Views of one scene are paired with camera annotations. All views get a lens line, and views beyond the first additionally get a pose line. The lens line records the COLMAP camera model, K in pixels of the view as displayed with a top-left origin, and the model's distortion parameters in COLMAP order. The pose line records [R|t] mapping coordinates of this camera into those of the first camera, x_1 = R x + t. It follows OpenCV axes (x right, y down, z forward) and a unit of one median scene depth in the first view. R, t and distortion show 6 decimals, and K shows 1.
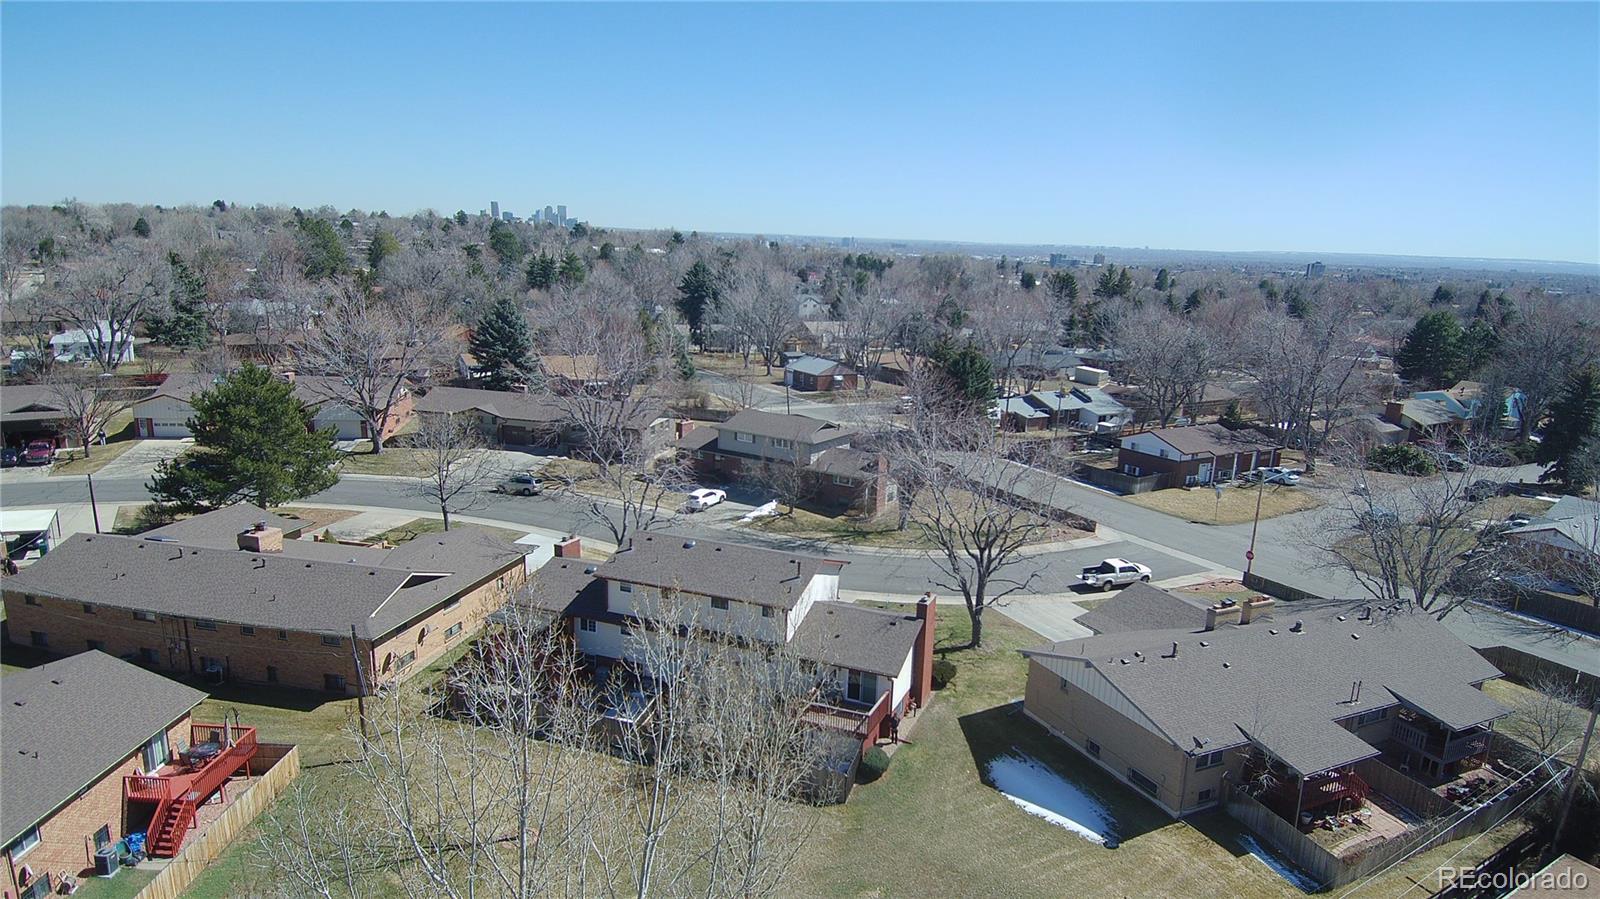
lens RADIAL K [[1014.3, 0, 861.9], [0, 1014.3, 527.1], [0, 0, 1]] dist [0.061498, -0.073652]
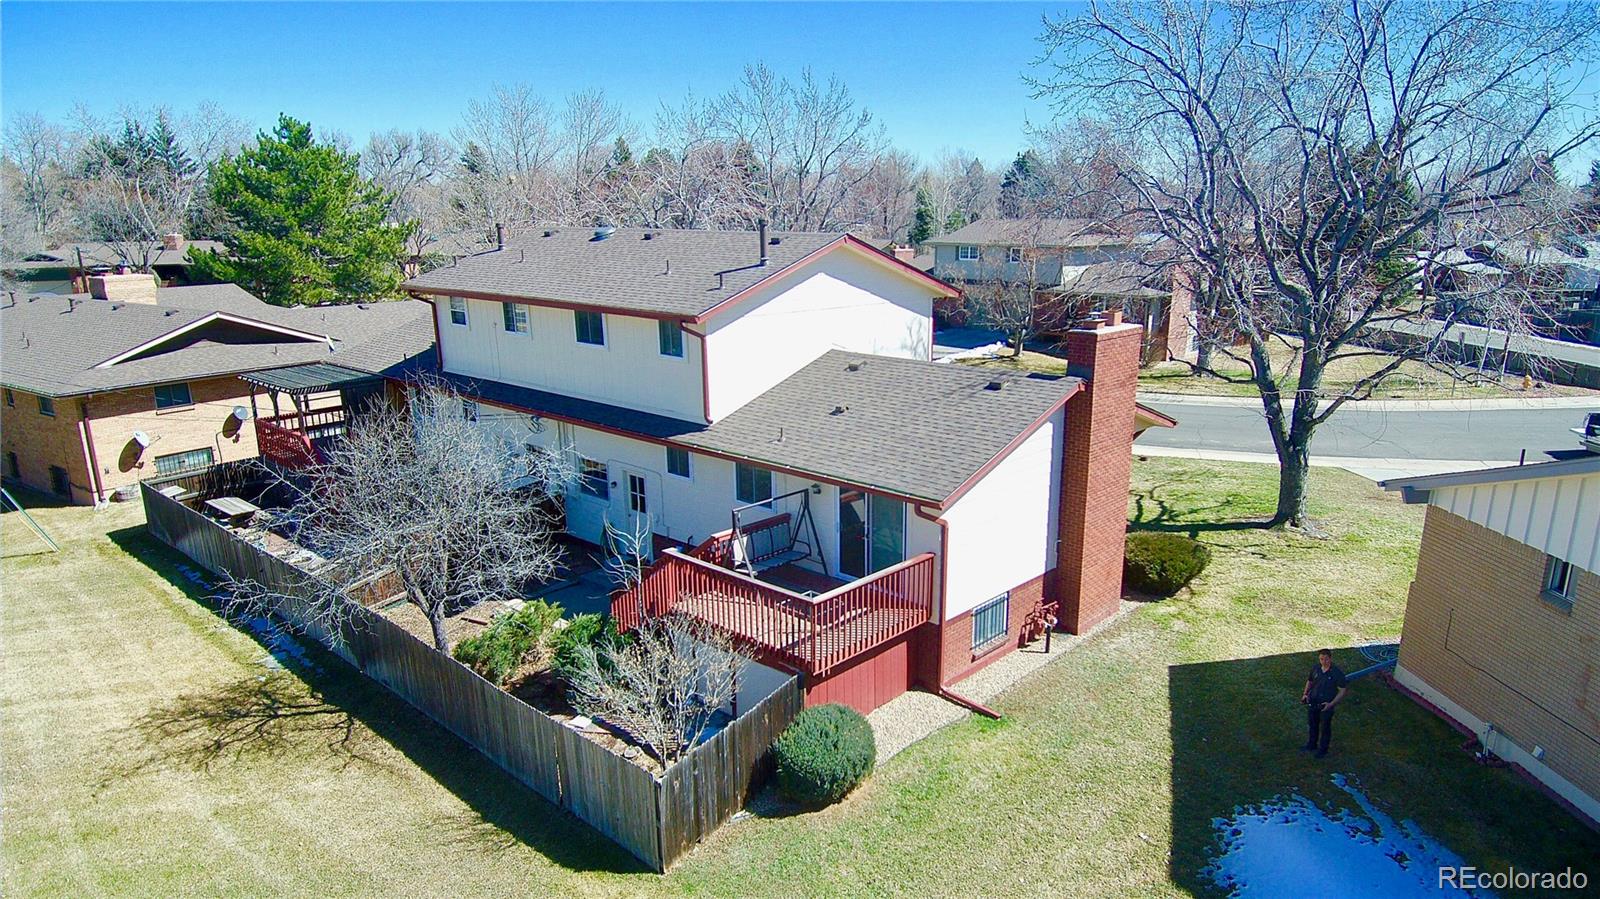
lens RADIAL K [[1014.3, 0, 861.9], [0, 1014.3, 527.1], [0, 0, 1]] dist [0.061498, -0.073652]
pose [[0.931763, 0.063713, -0.357434, 0.114413], [-0.062290, 0.997938, 0.015505, 0.139441], [0.357685, 0.007818, 0.933810, 0.634544]]
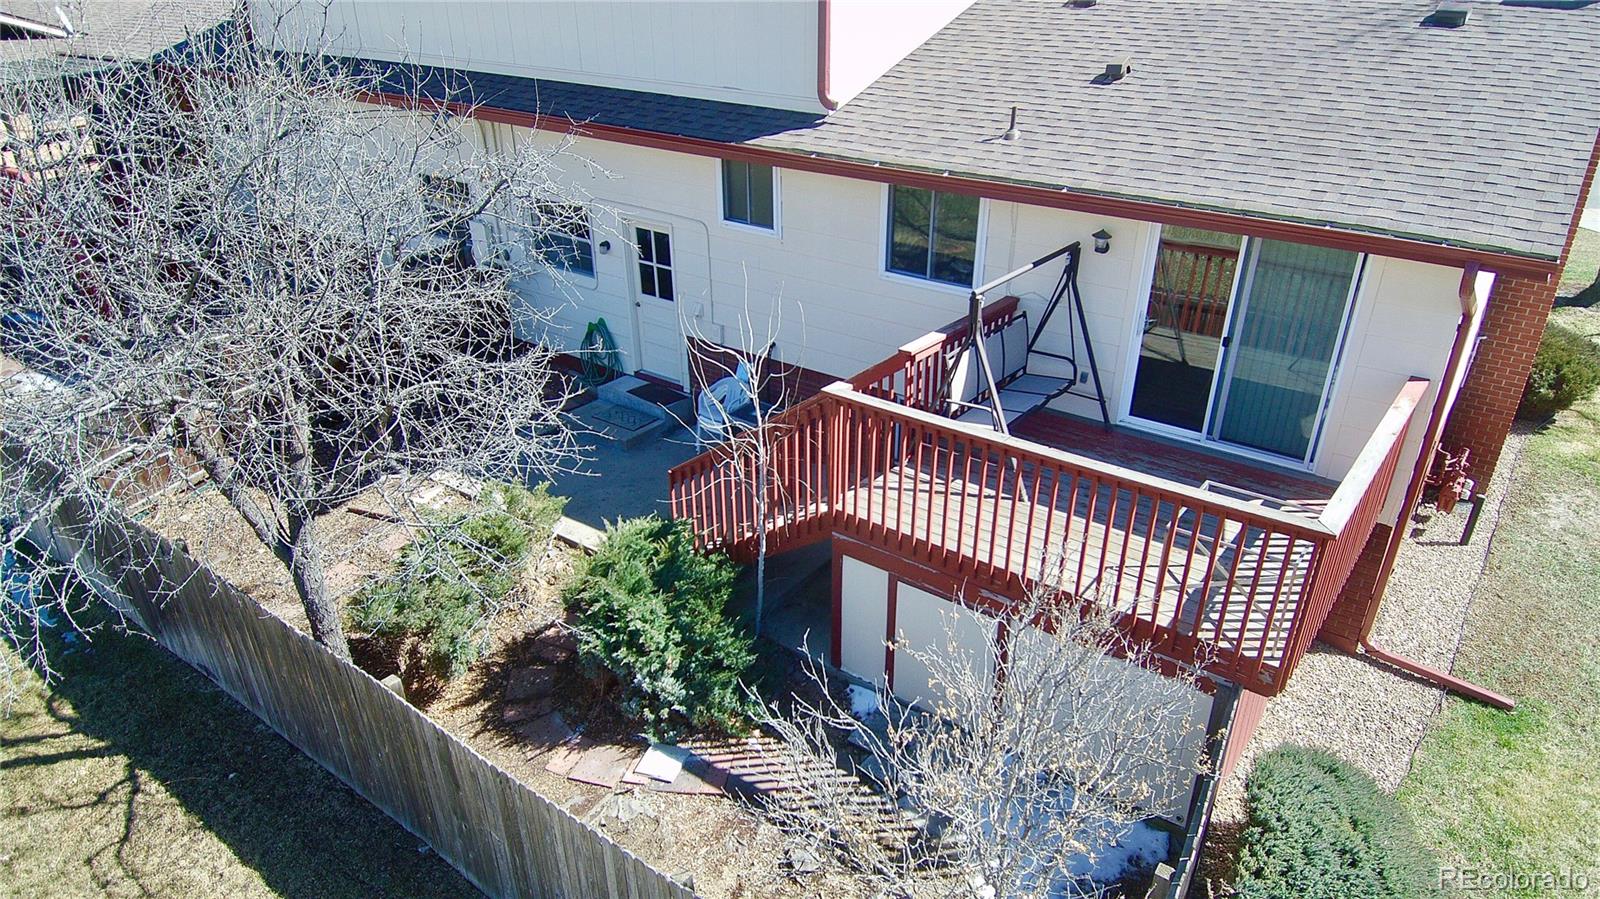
lens RADIAL K [[1014.3, 0, 861.9], [0, 1014.3, 527.1], [0, 0, 1]] dist [0.061498, -0.073652]
pose [[0.966475, 0.097829, -0.237393, -0.014356], [-0.044953, 0.974760, 0.218682, 0.143342], [0.252795, -0.200679, 0.946479, 0.772638]]
